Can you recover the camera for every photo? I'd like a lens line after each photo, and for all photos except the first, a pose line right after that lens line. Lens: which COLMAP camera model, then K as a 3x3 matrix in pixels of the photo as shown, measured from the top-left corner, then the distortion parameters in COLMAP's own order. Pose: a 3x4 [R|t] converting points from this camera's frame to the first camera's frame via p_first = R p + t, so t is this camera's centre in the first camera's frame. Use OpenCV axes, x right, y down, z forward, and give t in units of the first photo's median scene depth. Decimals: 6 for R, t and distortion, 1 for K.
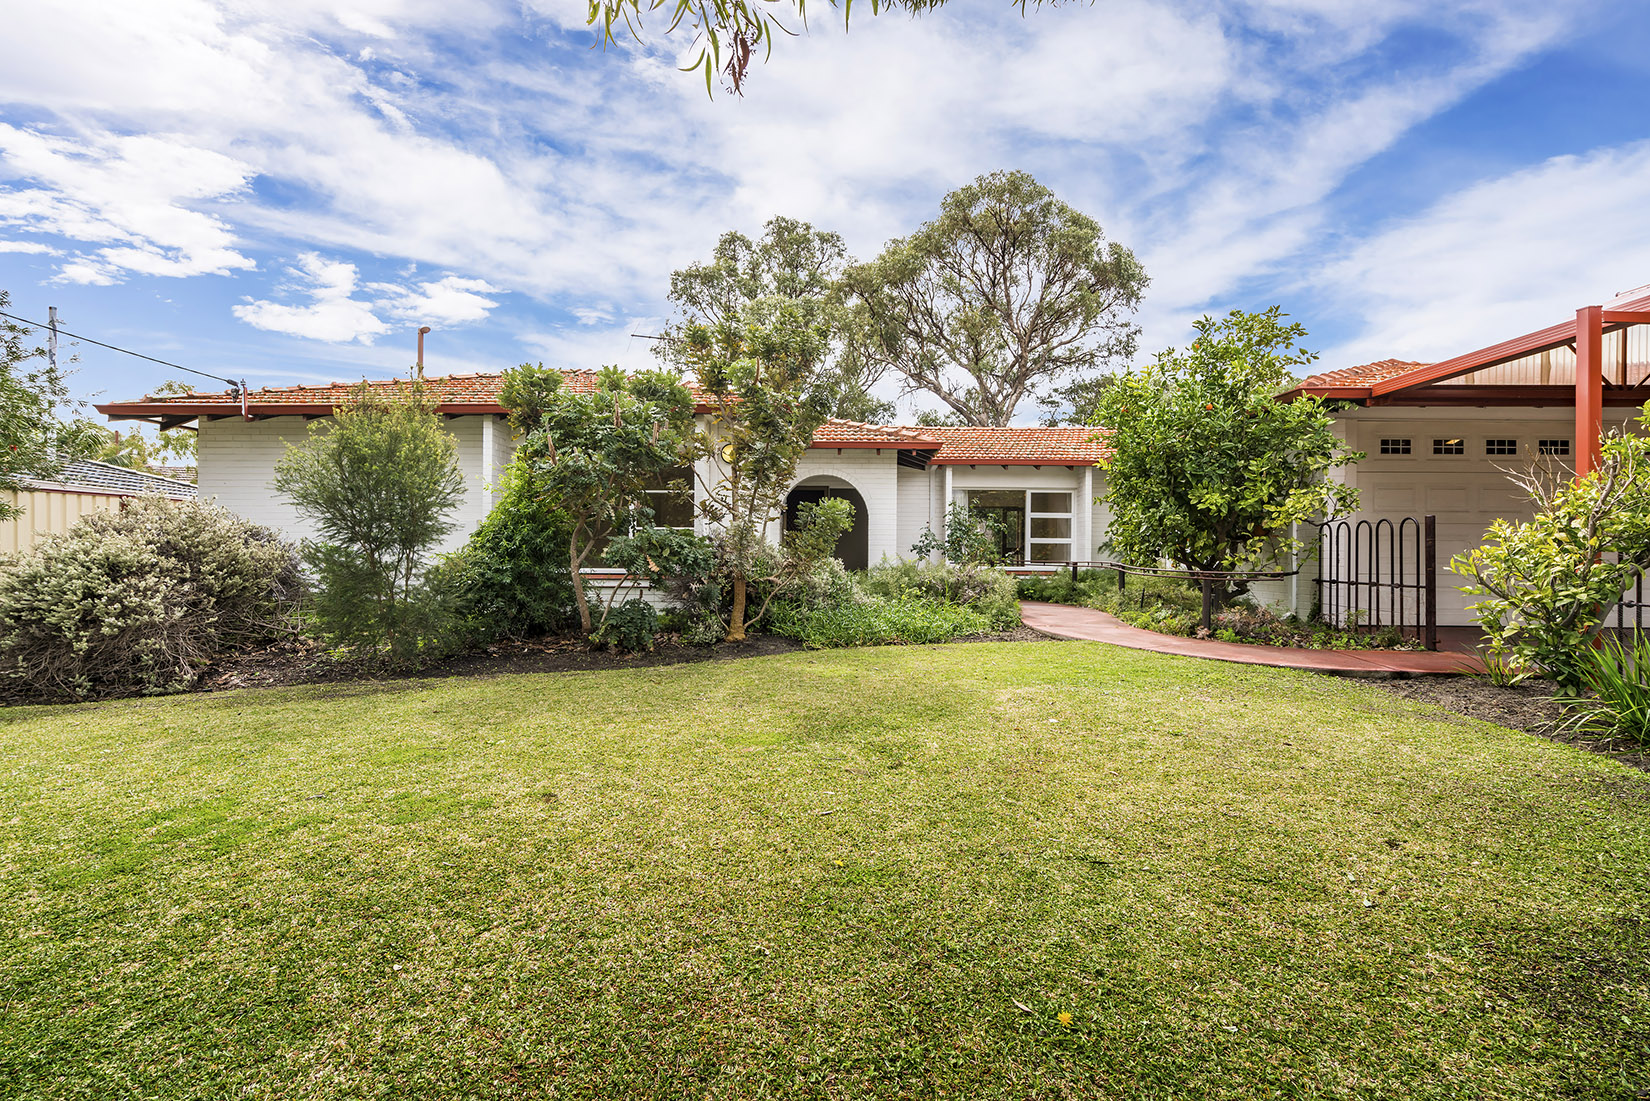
lens RADIAL K [[740.9, 0, 818.8], [0, 740.9, 556.4], [0, 0, 1]] dist [-0.003871, -0.000170]
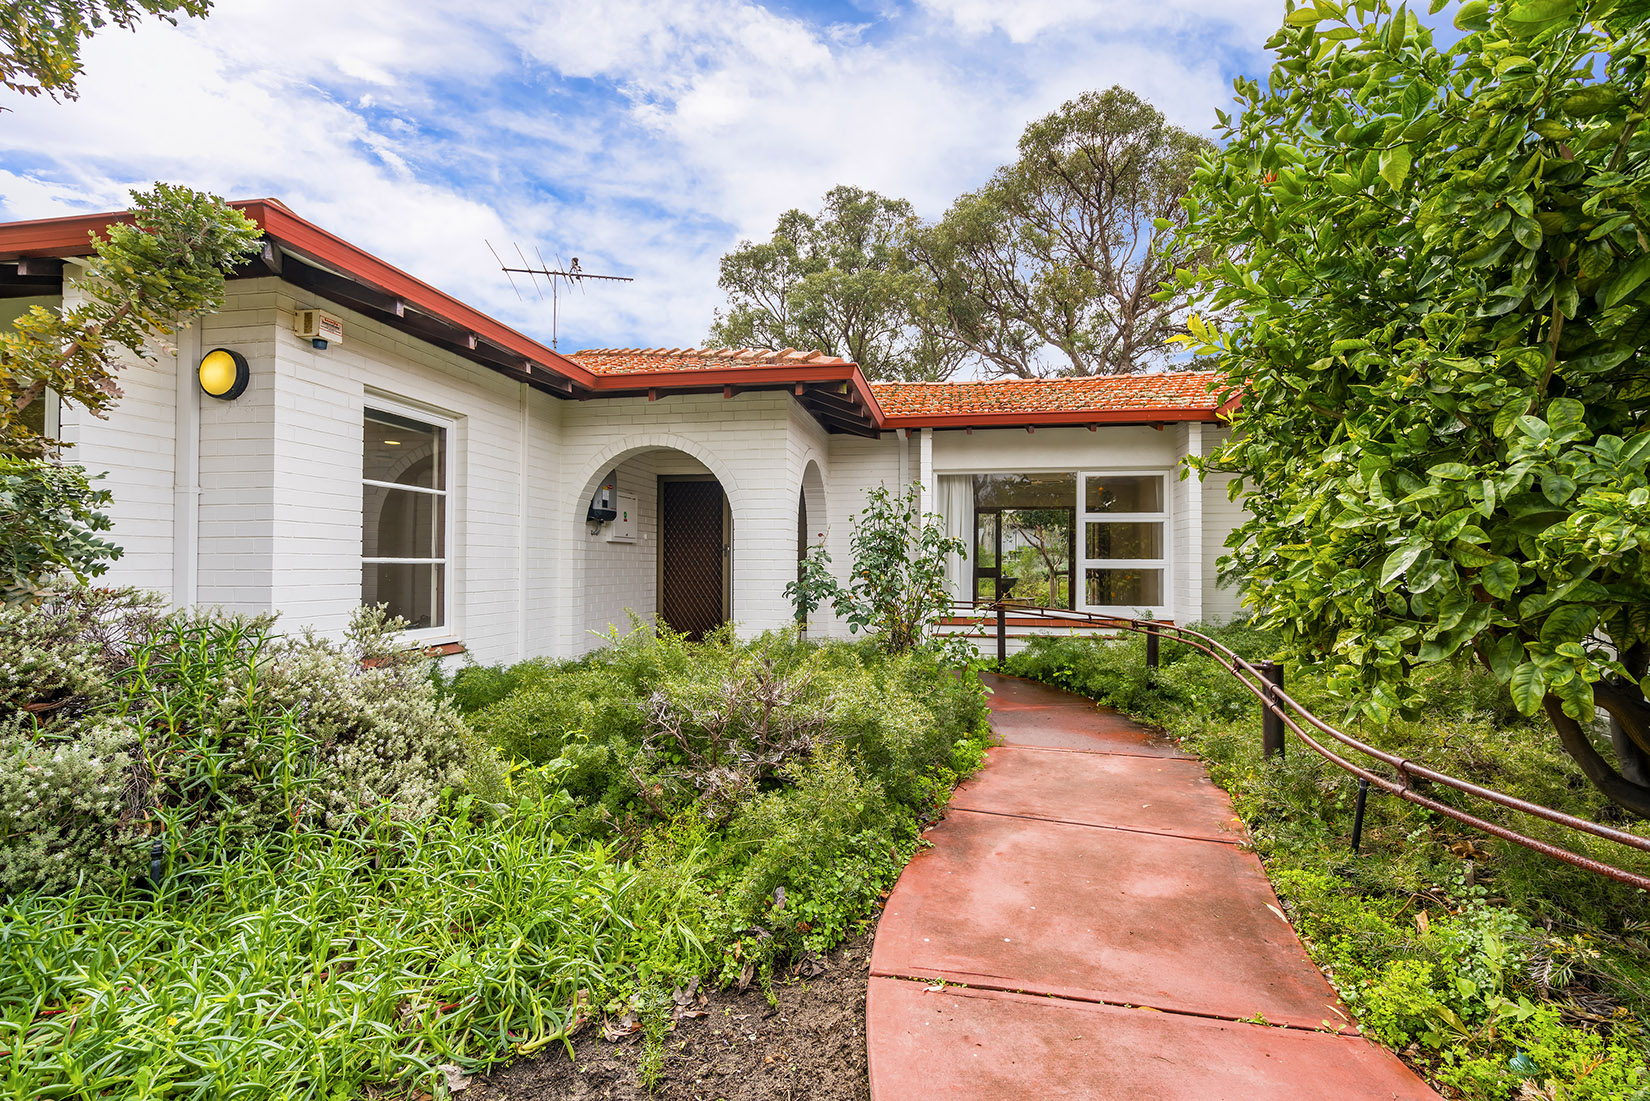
lens RADIAL K [[740.9, 0, 818.8], [0, 740.9, 556.4], [0, 0, 1]] dist [-0.003871, -0.000170]
pose [[0.988970, -0.005012, -0.148033, 0.057890], [0.003288, 0.999924, -0.011892, -0.007077], [0.148082, 0.011275, 0.988911, 0.144042]]
